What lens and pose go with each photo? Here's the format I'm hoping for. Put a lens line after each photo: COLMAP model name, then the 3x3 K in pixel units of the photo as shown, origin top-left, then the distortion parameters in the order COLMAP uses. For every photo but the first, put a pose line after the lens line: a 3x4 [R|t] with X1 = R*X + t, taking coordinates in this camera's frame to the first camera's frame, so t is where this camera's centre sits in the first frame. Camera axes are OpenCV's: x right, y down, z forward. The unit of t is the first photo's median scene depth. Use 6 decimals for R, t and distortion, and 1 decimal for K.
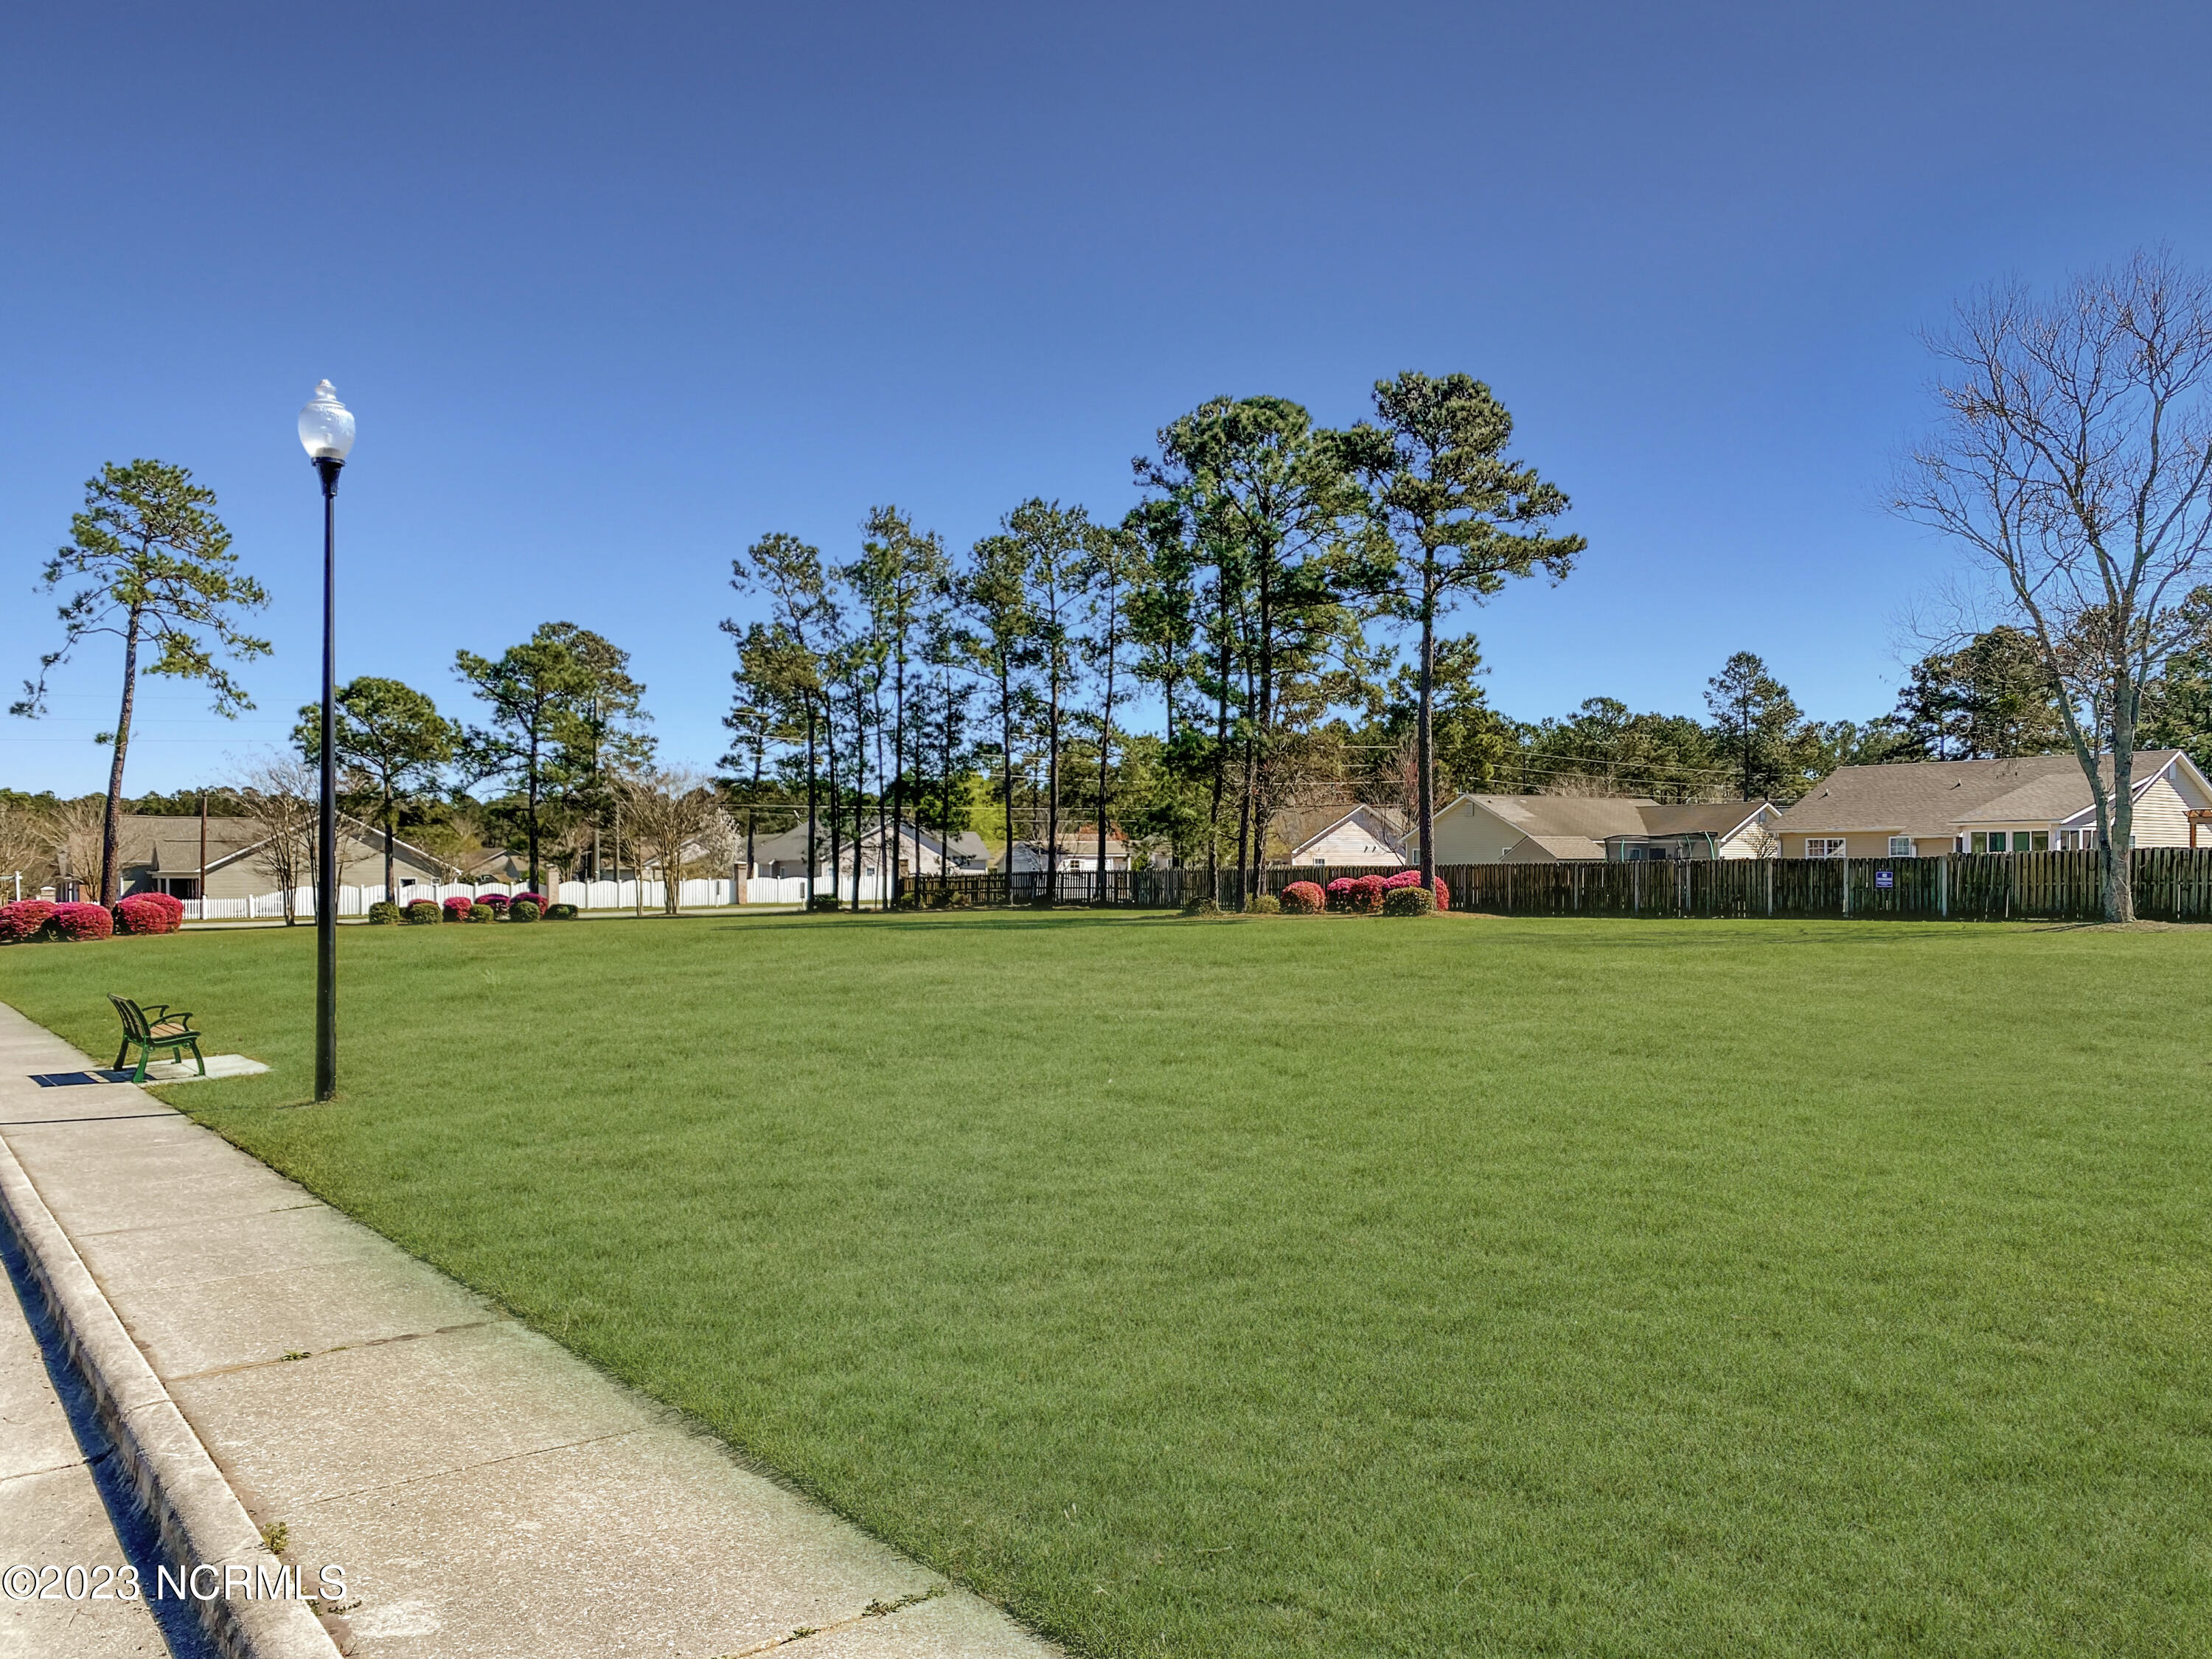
lens RADIAL K [[1754.0, 0, 1106.0], [0, 1754.0, 829.5], [0, 0, 1]] dist [0.018077, -0.000531]
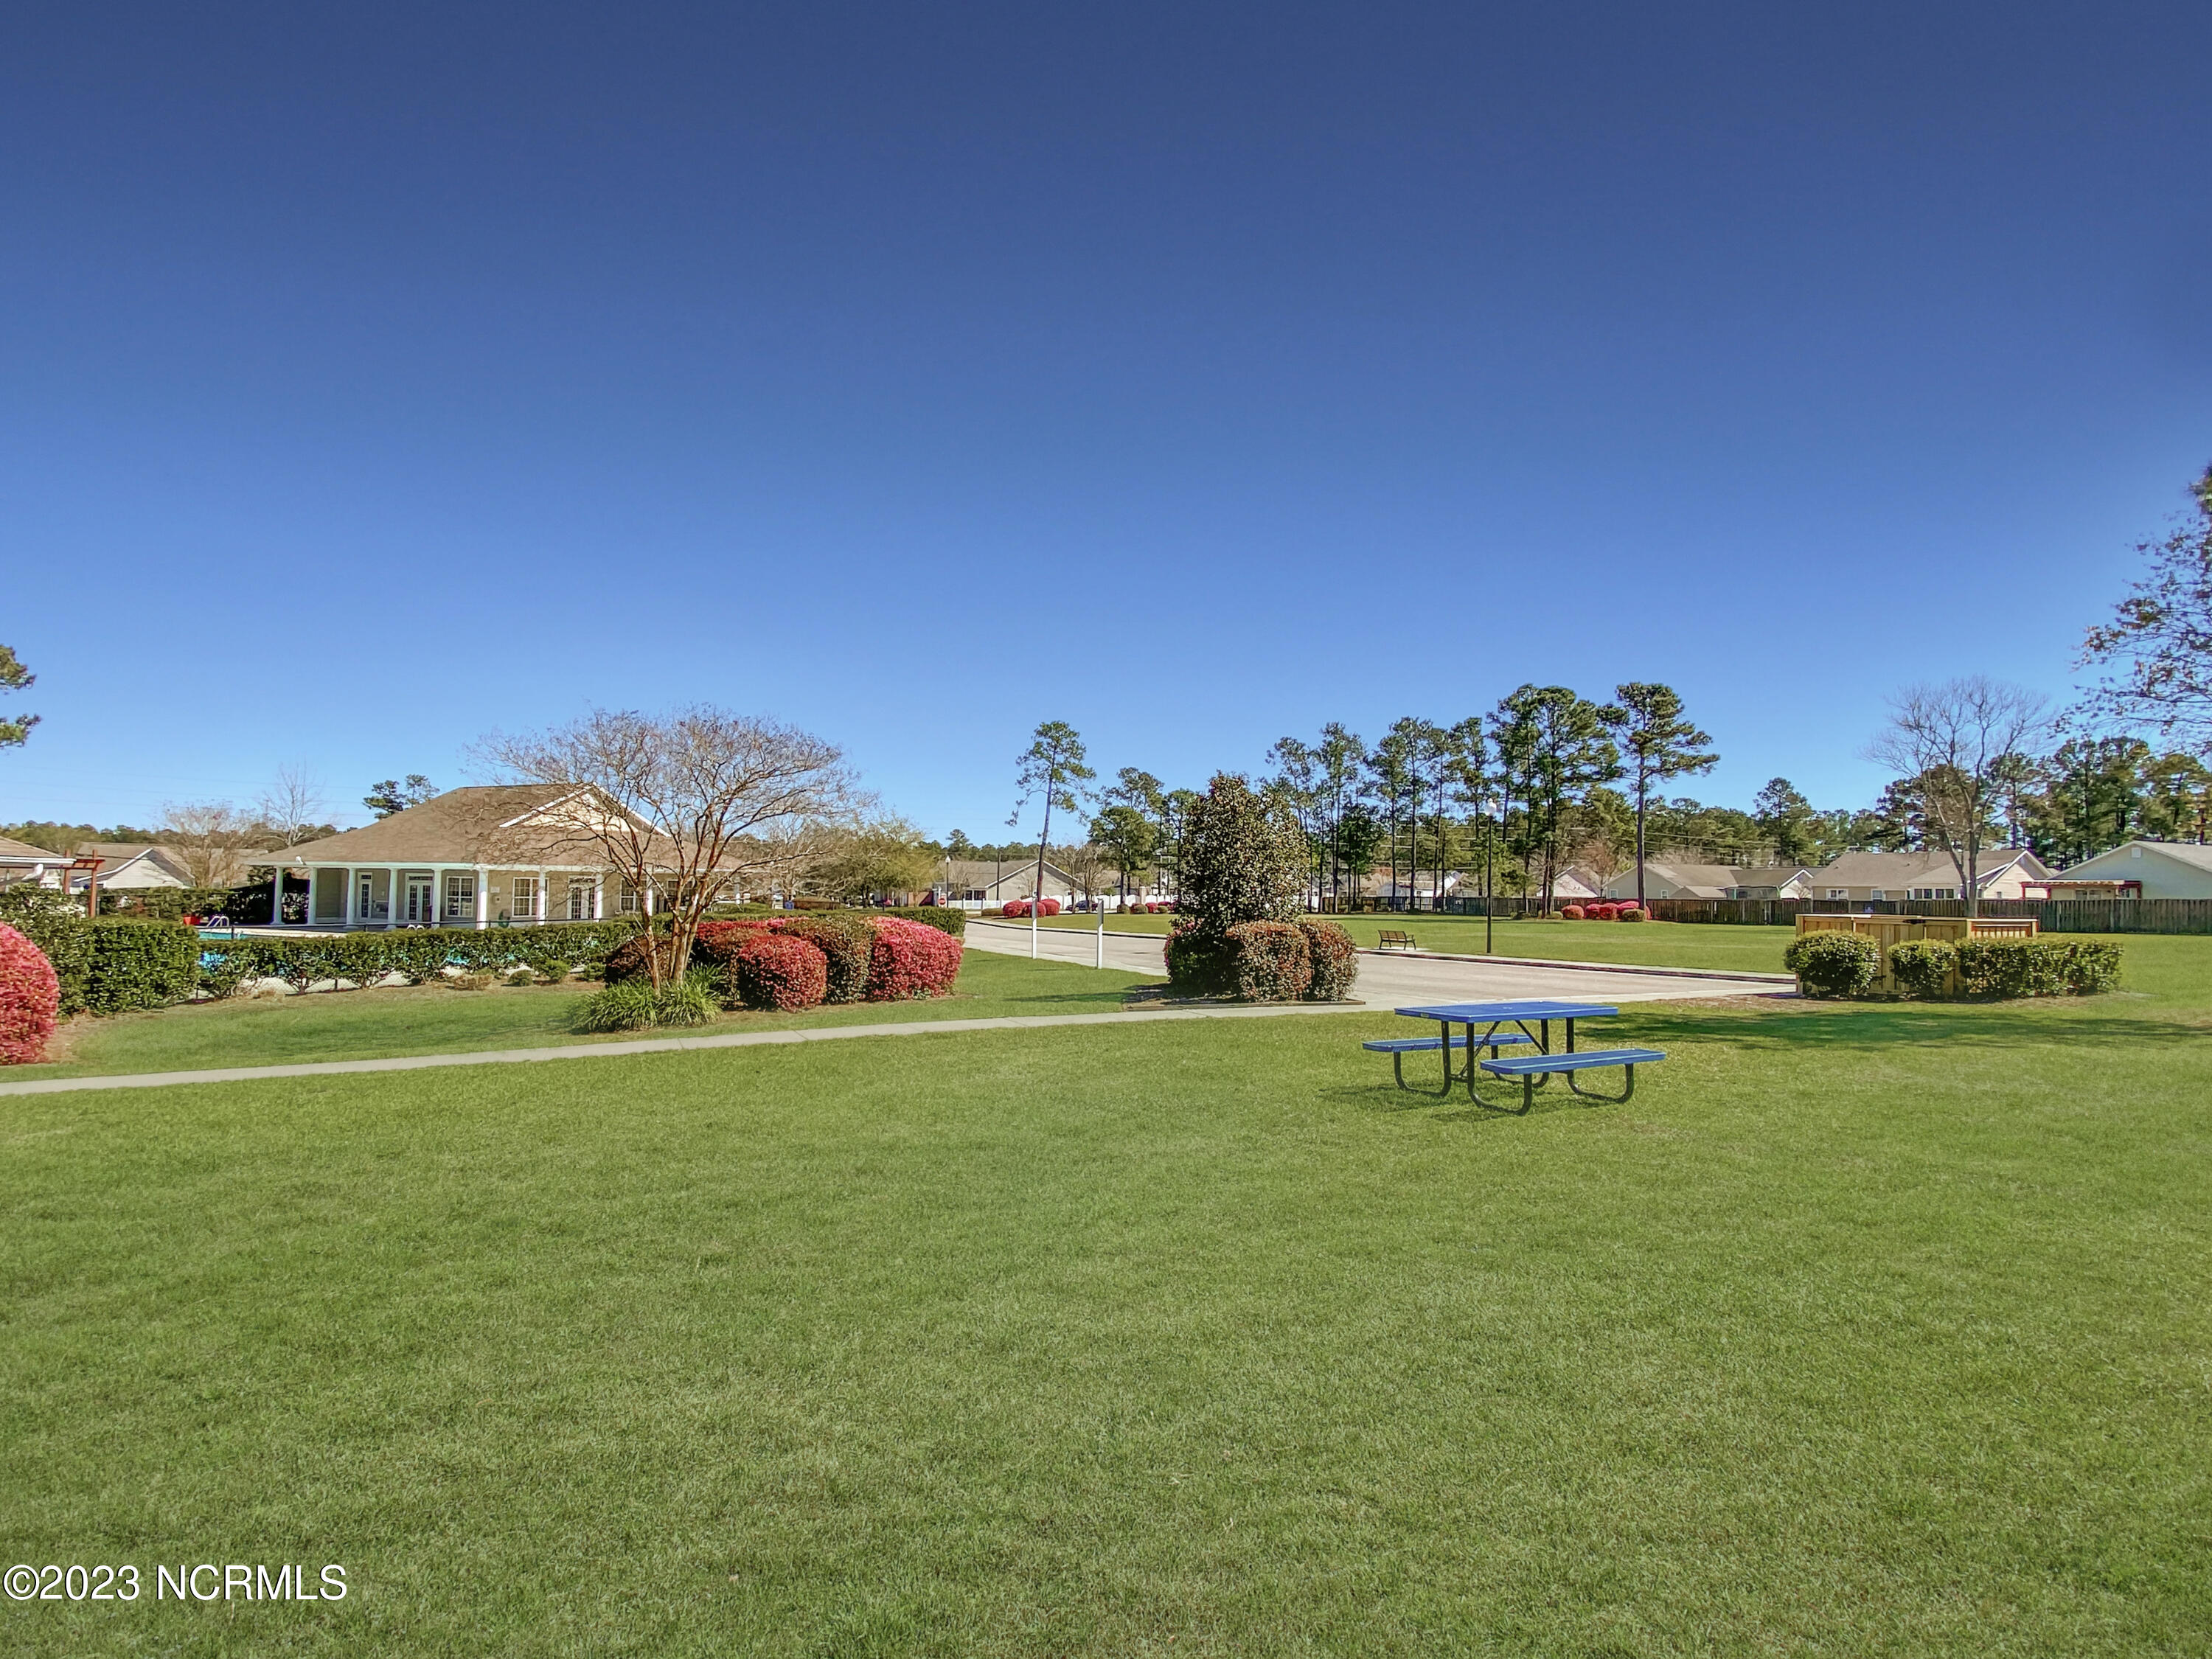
lens RADIAL K [[1029.7, 0, 1106.0], [0, 1029.7, 829.5], [0, 0, 1]] dist [-0.015626, -0.000717]
pose [[0.974697, 0.004700, -0.223482, -0.132737], [-0.012586, 0.999347, -0.033876, -0.011067], [0.223177, 0.035832, 0.974119, -0.298420]]
